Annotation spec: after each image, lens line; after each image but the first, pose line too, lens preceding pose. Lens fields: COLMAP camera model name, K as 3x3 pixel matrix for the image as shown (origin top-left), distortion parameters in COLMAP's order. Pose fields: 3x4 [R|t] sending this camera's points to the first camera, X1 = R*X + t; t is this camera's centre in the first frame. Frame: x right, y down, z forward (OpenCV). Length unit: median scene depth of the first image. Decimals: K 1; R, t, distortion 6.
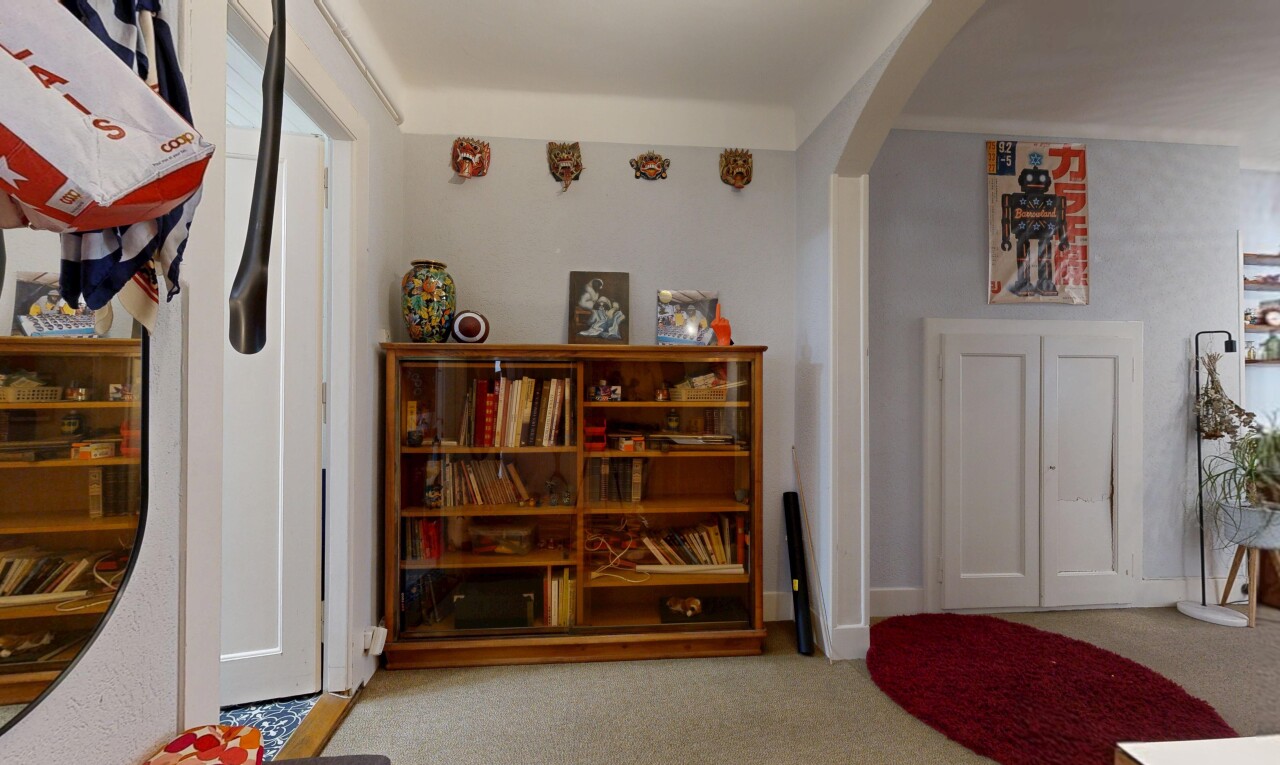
lens RADIAL K [[479.4, 0, 640.0], [0, 479.4, 382.5], [0, 0, 1]] dist [0.000662, -0.000177]
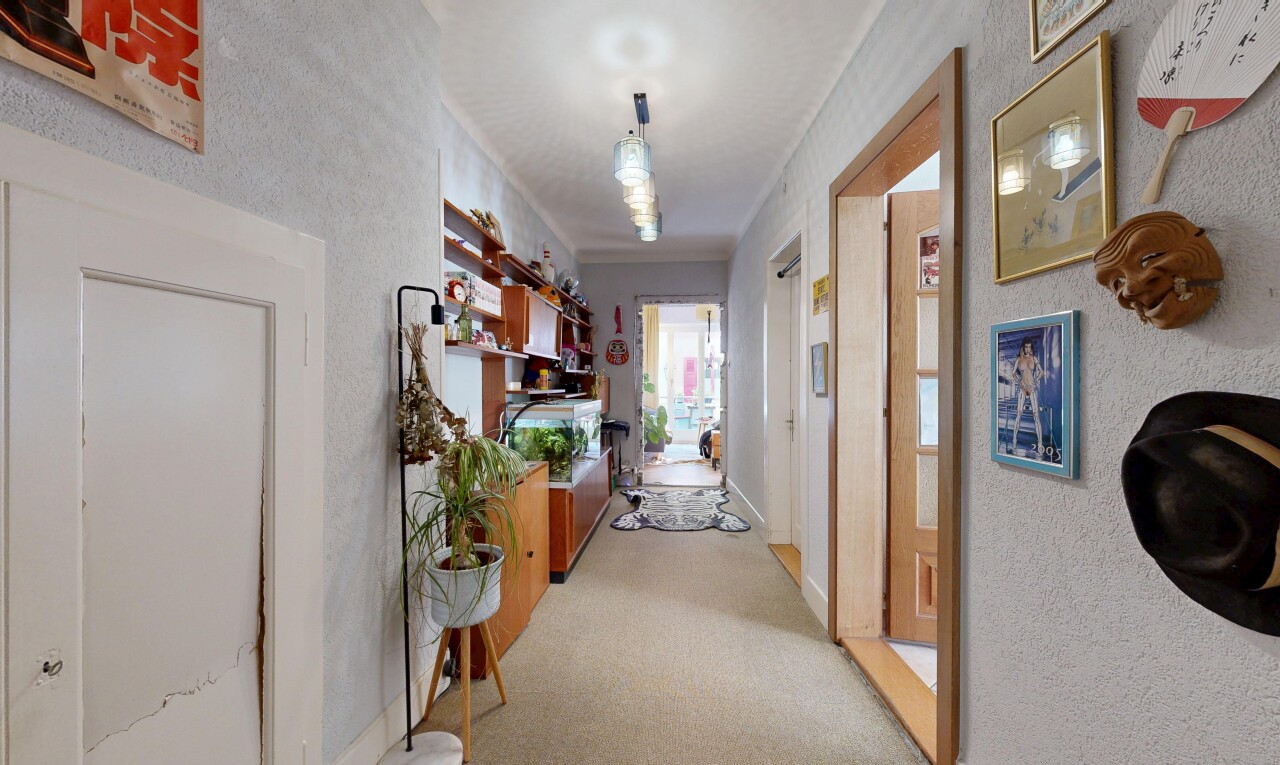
lens RADIAL K [[479.4, 0, 640.0], [0, 479.4, 382.5], [0, 0, 1]] dist [0.000662, -0.000177]
pose [[0.179973, -0.006238, 0.983652, 0.636661], [-0.005768, 0.999956, 0.007397, 0.008285], [-0.983655, -0.007005, 0.179929, 0.604964]]
